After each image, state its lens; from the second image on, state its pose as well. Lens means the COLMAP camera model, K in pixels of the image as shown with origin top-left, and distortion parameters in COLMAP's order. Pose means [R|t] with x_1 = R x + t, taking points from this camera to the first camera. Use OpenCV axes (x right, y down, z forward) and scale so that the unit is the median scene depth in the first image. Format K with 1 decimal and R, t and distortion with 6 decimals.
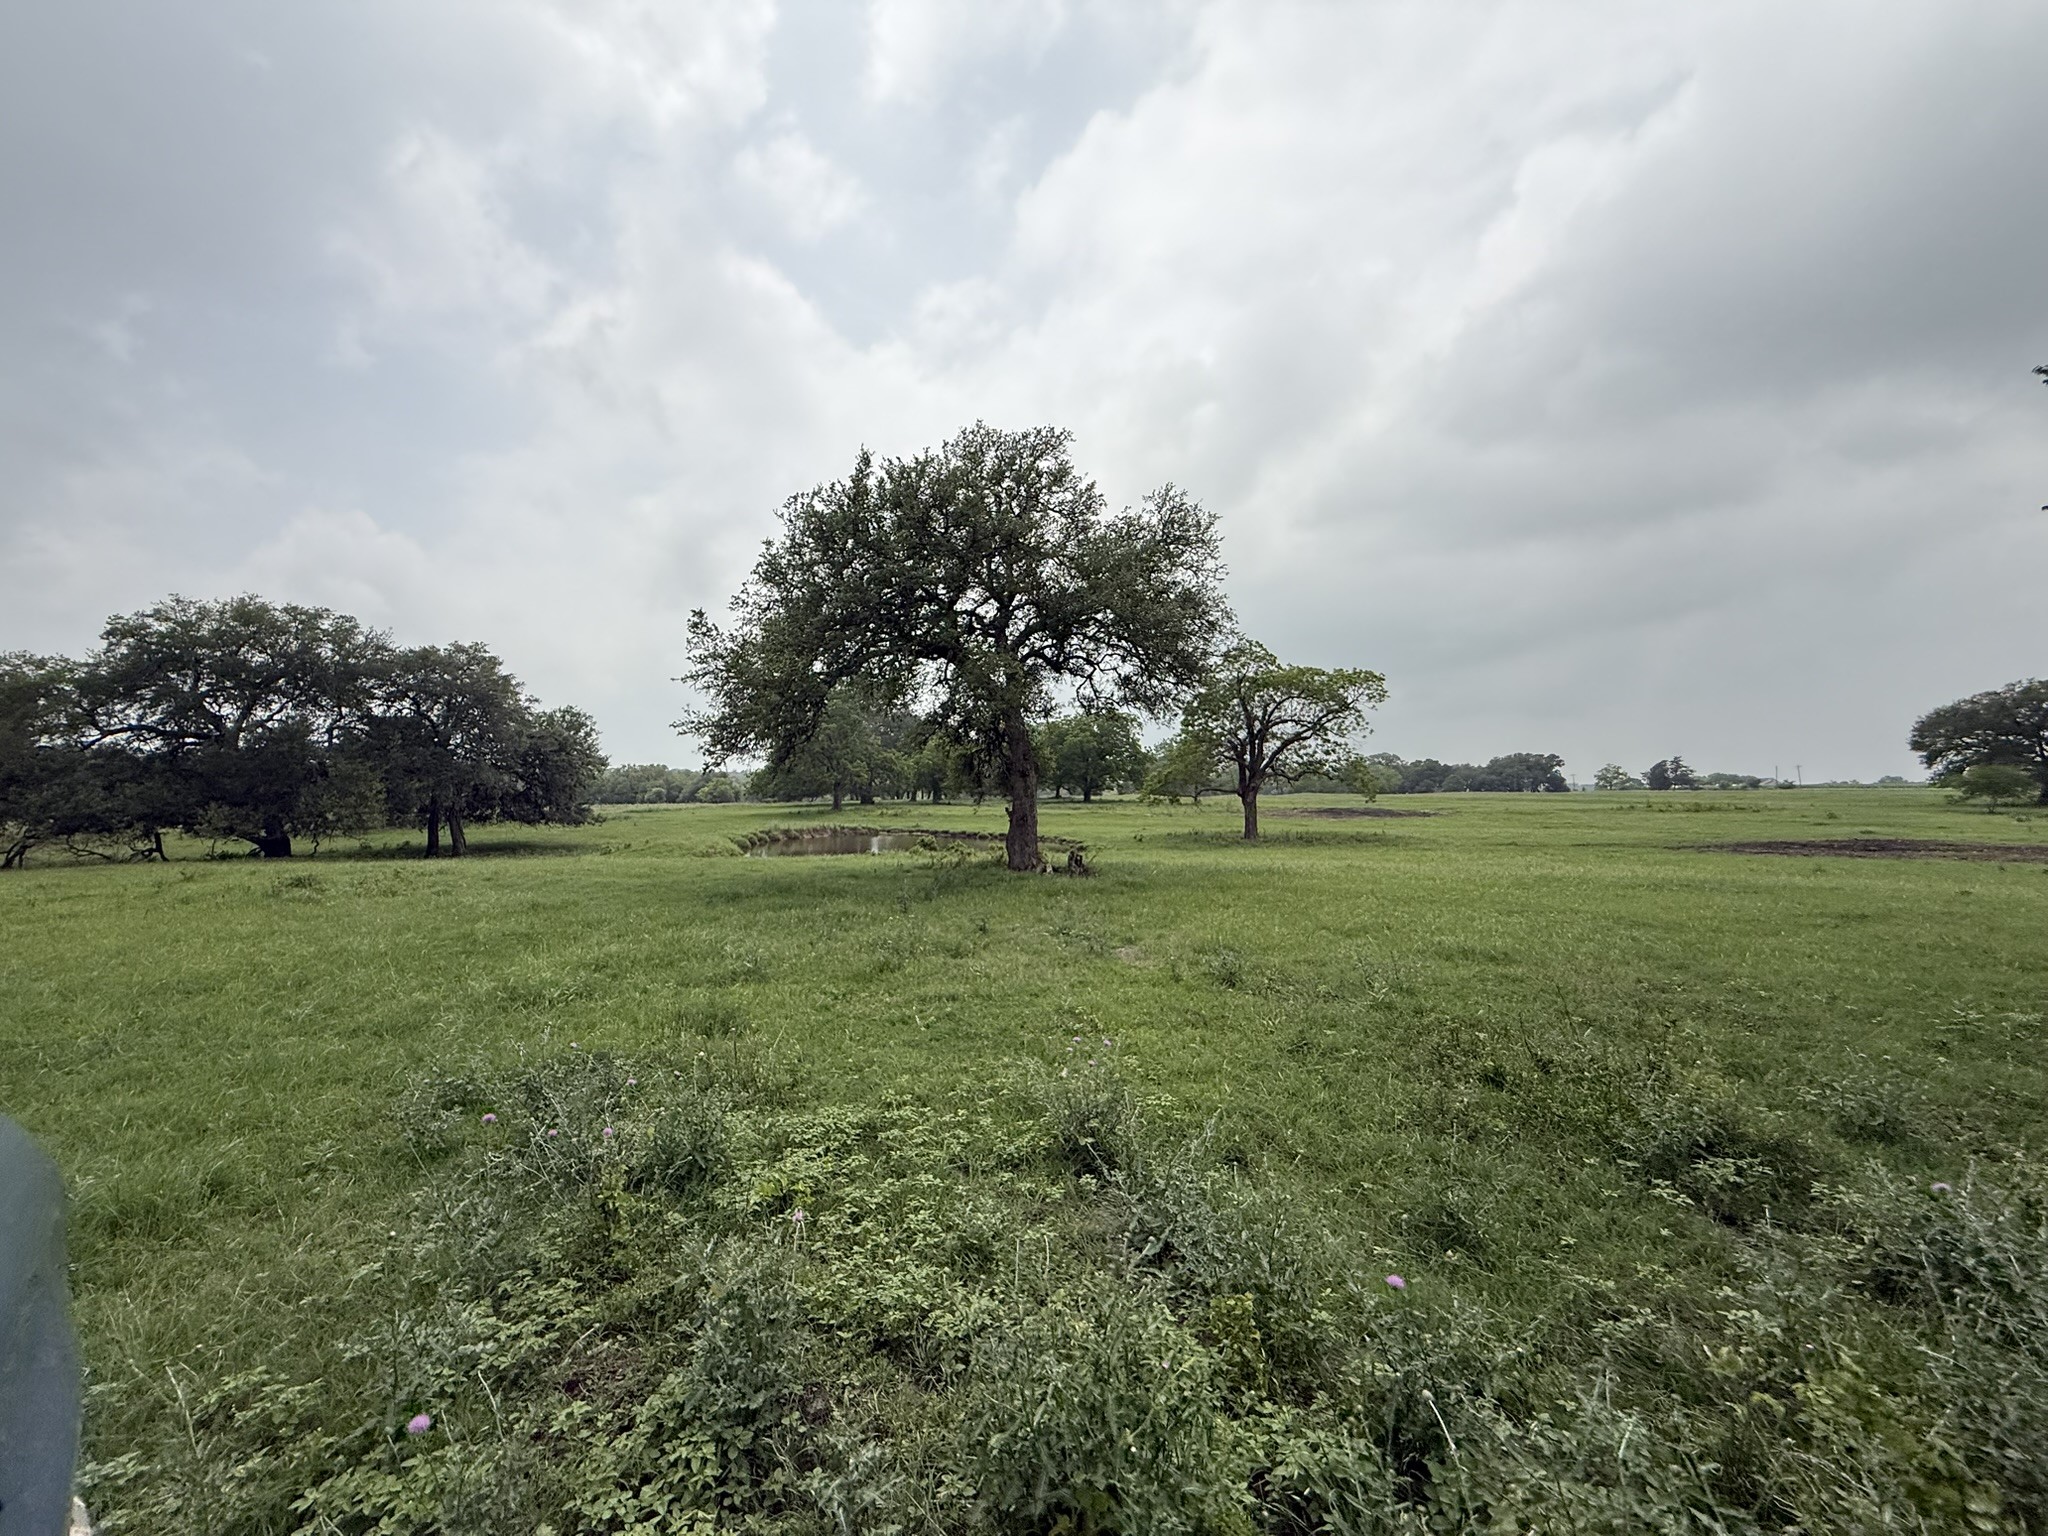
lens RADIAL K [[824.9, 0, 1025.0], [0, 824.9, 773.1], [0, 0, 1]] dist [0.012673, -0.000377]
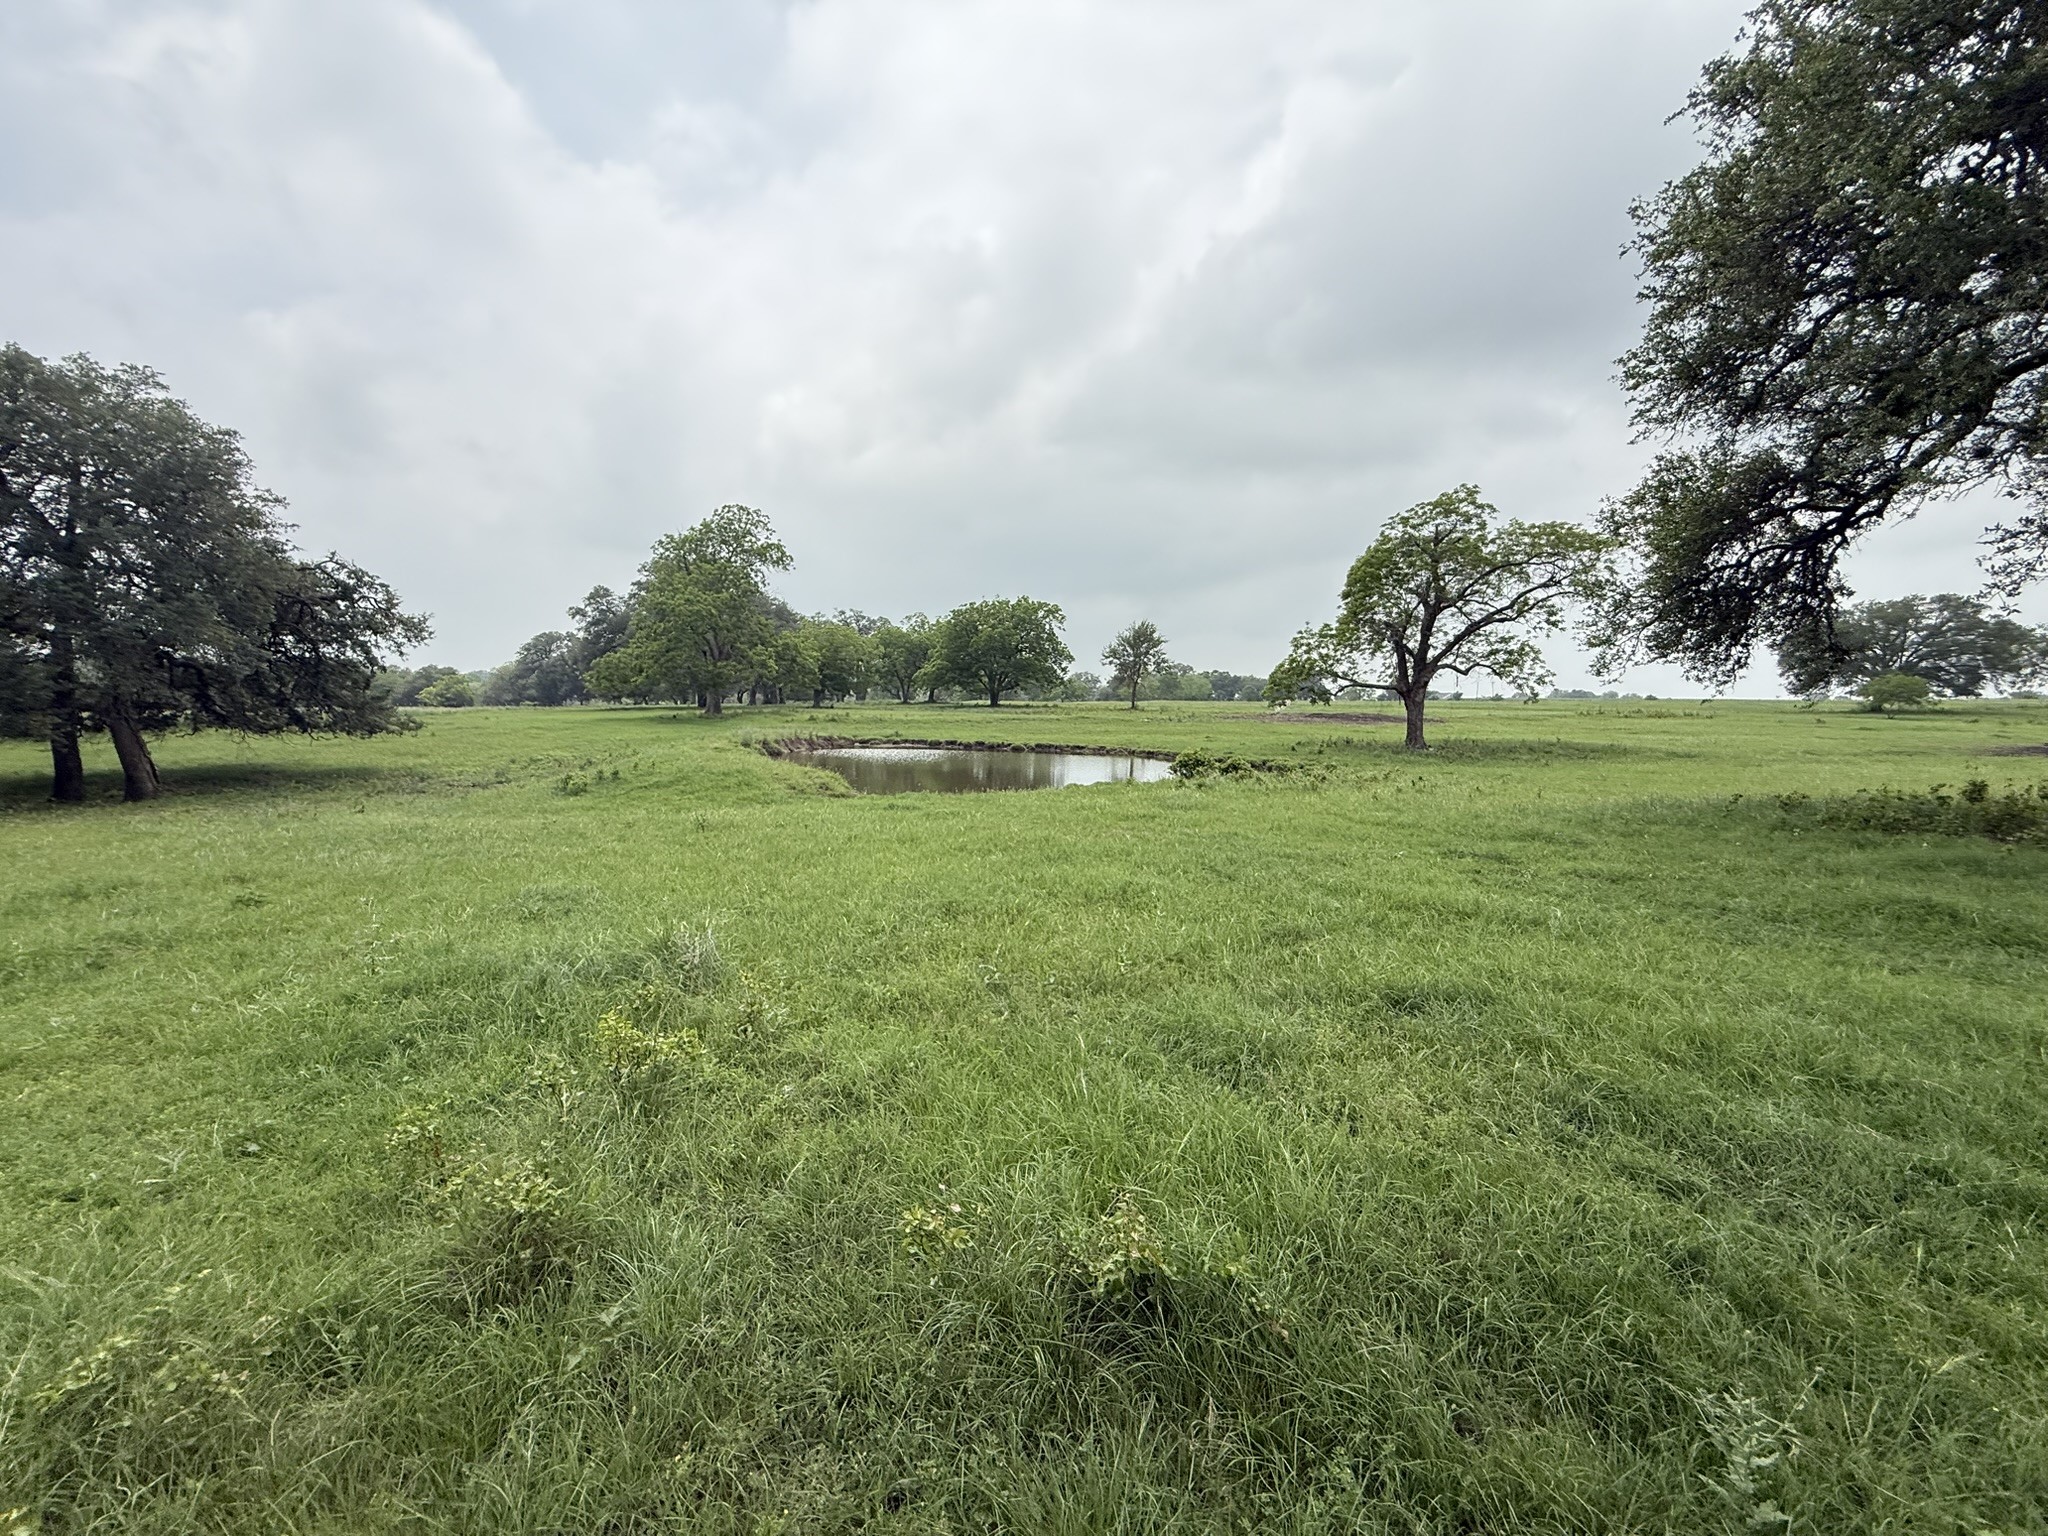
lens RADIAL K [[824.9, 0, 1022.7], [0, 824.9, 758.2], [0, 0, 1]] dist [0.012673, -0.000377]
pose [[0.958323, -0.011900, 0.285439, -0.177074], [-0.014166, 0.995924, 0.089079, 0.013735], [-0.285335, -0.089410, 0.954248, 0.208391]]
